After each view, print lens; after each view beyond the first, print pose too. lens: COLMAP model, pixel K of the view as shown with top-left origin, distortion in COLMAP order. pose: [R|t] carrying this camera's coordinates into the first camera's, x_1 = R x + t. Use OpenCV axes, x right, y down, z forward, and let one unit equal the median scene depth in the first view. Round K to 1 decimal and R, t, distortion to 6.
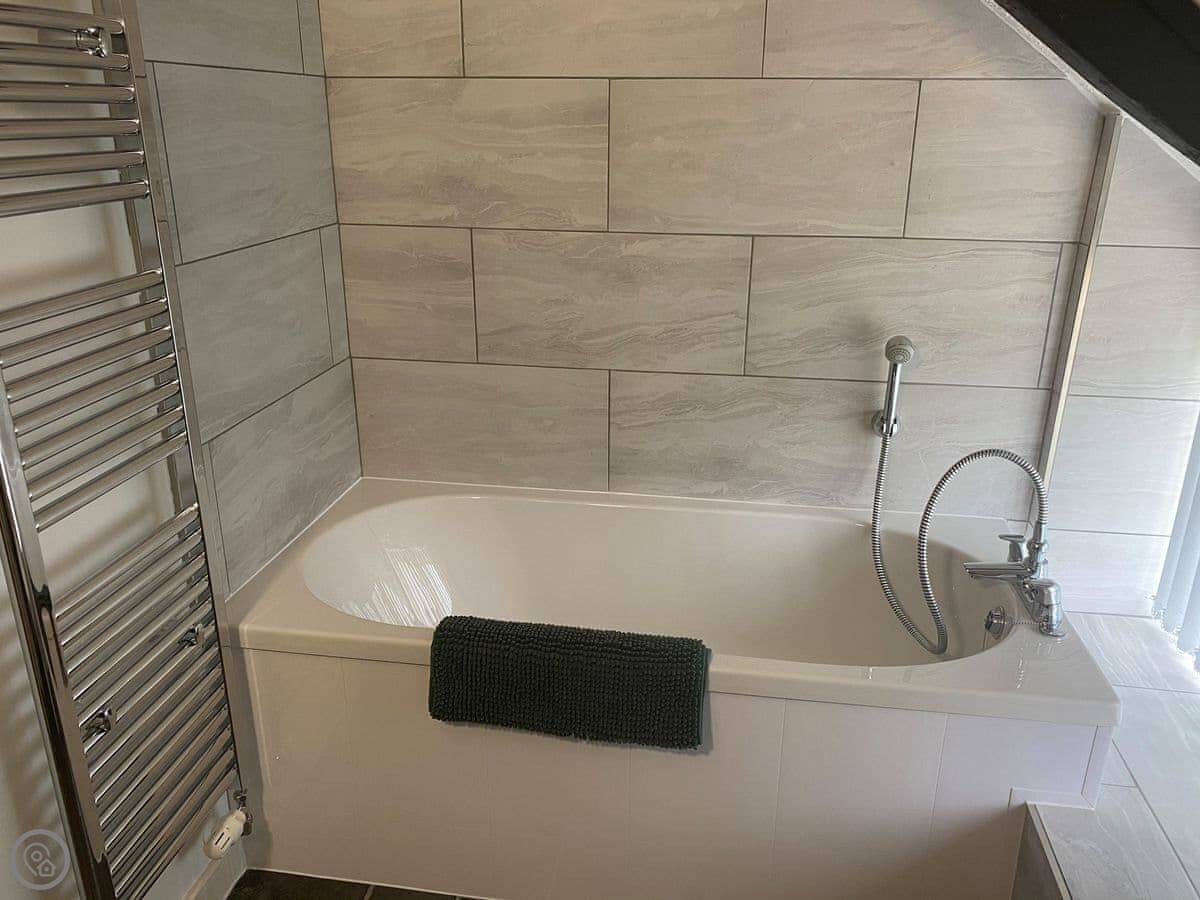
lens RADIAL K [[917.5, 0, 594.7], [0, 917.5, 437.1], [0, 0, 1]] dist [0.053235, -0.067591]
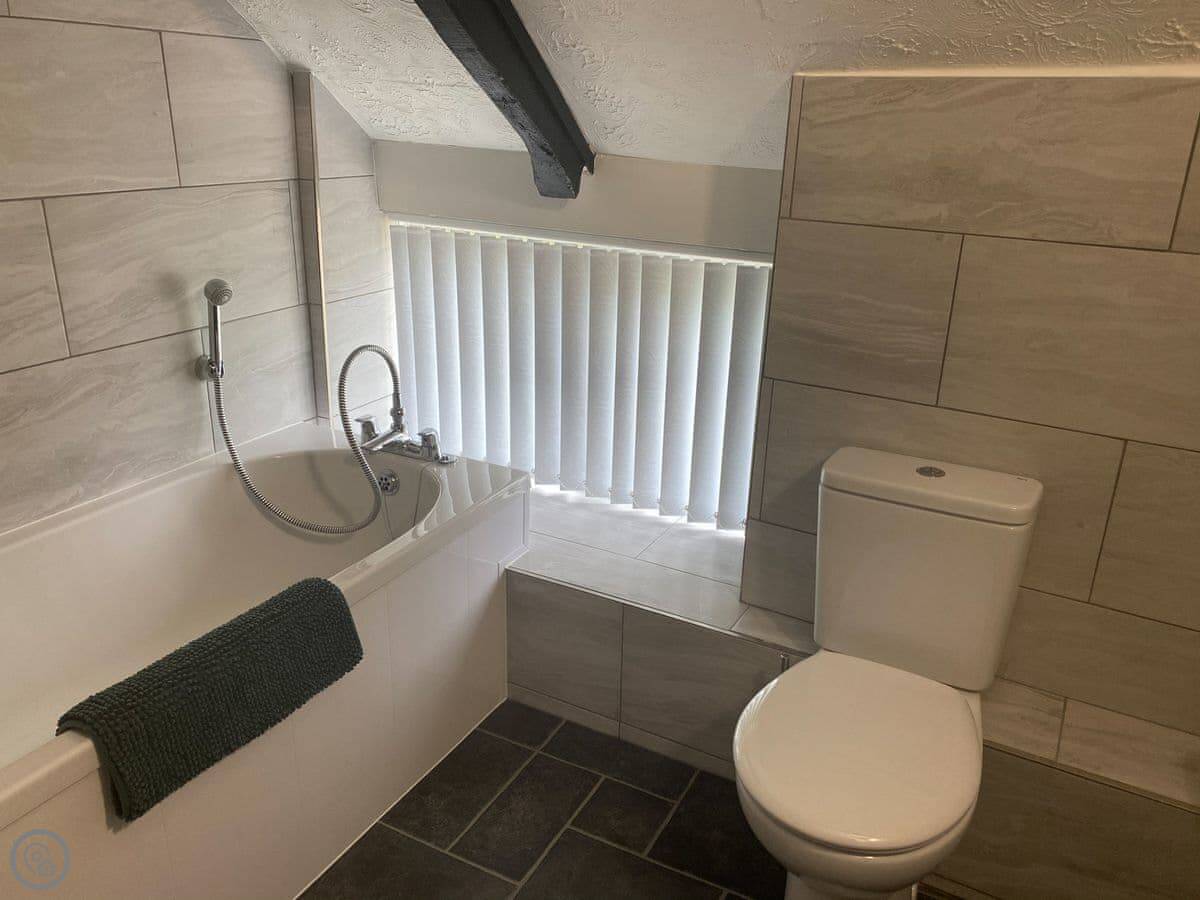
lens RADIAL K [[917.5, 0, 594.7], [0, 917.5, 437.1], [0, 0, 1]] dist [0.053235, -0.067591]
pose [[0.334086, -0.318935, 0.886942, -0.502691], [0.293160, 0.929497, 0.223812, -0.049135], [-0.895792, 0.185244, 0.404032, 0.208761]]
